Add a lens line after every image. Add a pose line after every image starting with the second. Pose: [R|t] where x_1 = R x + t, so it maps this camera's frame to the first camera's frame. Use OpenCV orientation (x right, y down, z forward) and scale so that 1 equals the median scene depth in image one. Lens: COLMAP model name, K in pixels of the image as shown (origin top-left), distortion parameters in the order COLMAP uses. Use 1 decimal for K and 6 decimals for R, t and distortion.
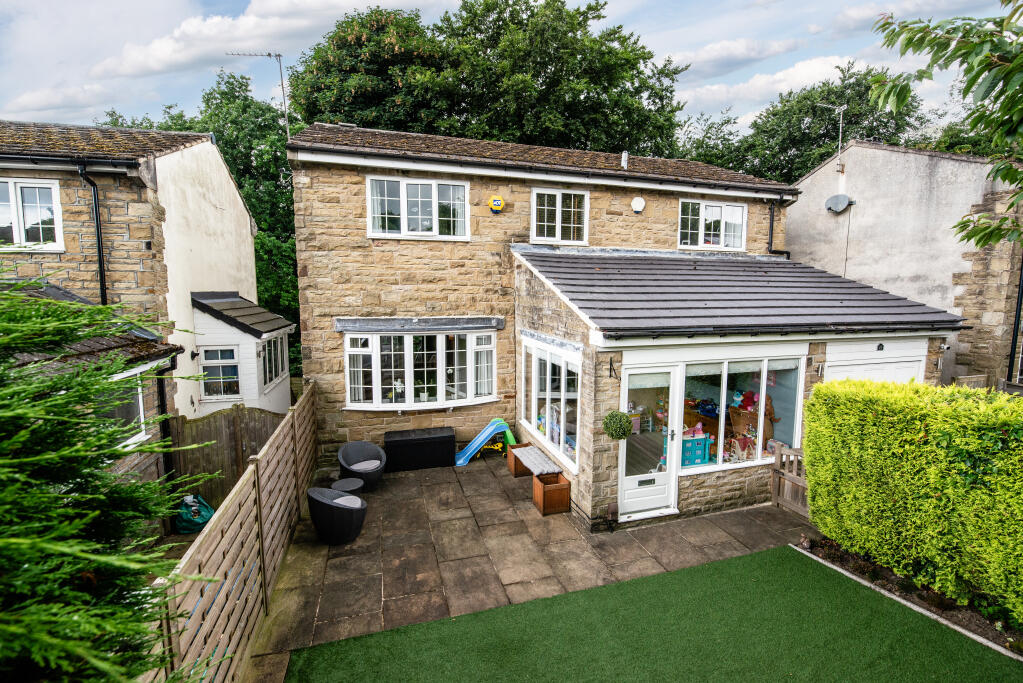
lens RADIAL K [[466.1, 0, 514.1], [0, 466.1, 342.4], [0, 0, 1]] dist [-0.005186, -0.008173]
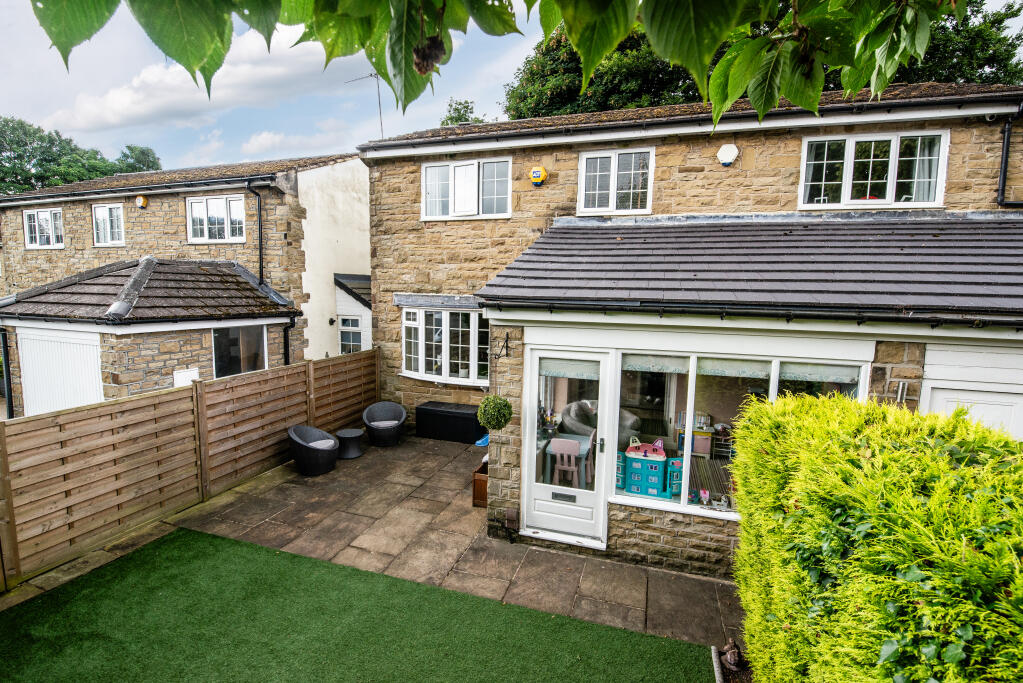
lens RADIAL K [[466.1, 0, 506.3], [0, 466.1, 342.5], [0, 0, 1]] dist [-0.005186, -0.008173]
pose [[0.815784, 0.076364, -0.573293, 0.499103], [-0.080690, 0.996578, 0.017926, 0.024887], [0.572700, 0.031635, 0.819154, 0.224215]]
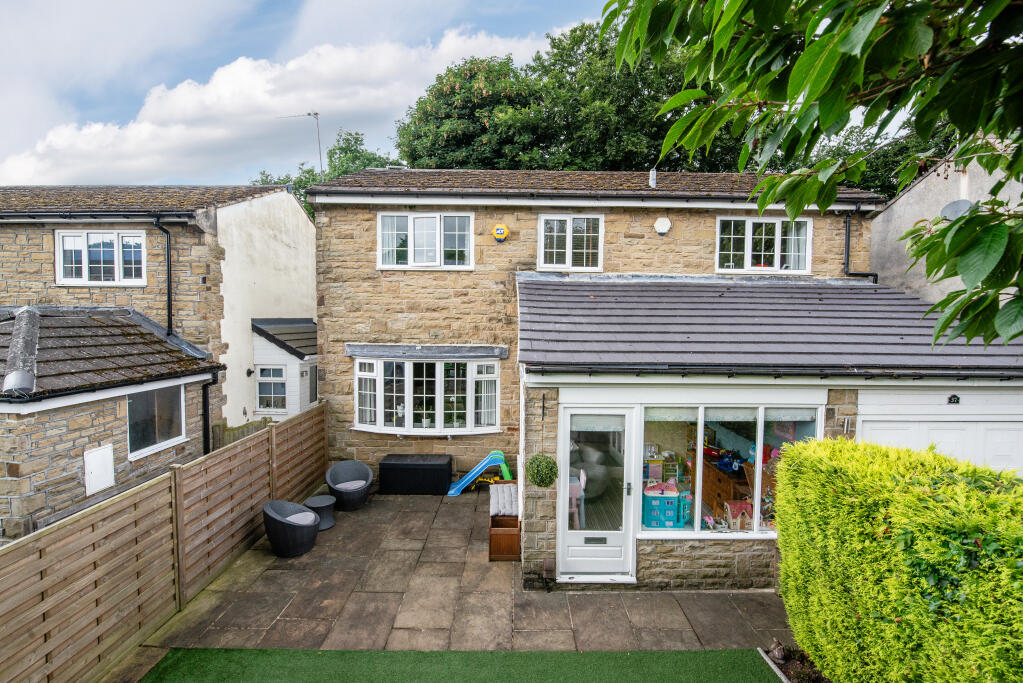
lens RADIAL K [[466.1, 0, 511.3], [0, 466.1, 339.7], [0, 0, 1]] dist [-0.005186, -0.008173]
pose [[0.955646, 0.020408, -0.293809, 0.298455], [-0.038880, 0.997607, -0.057168, -0.014175], [0.291939, 0.066055, 0.954153, 0.077464]]
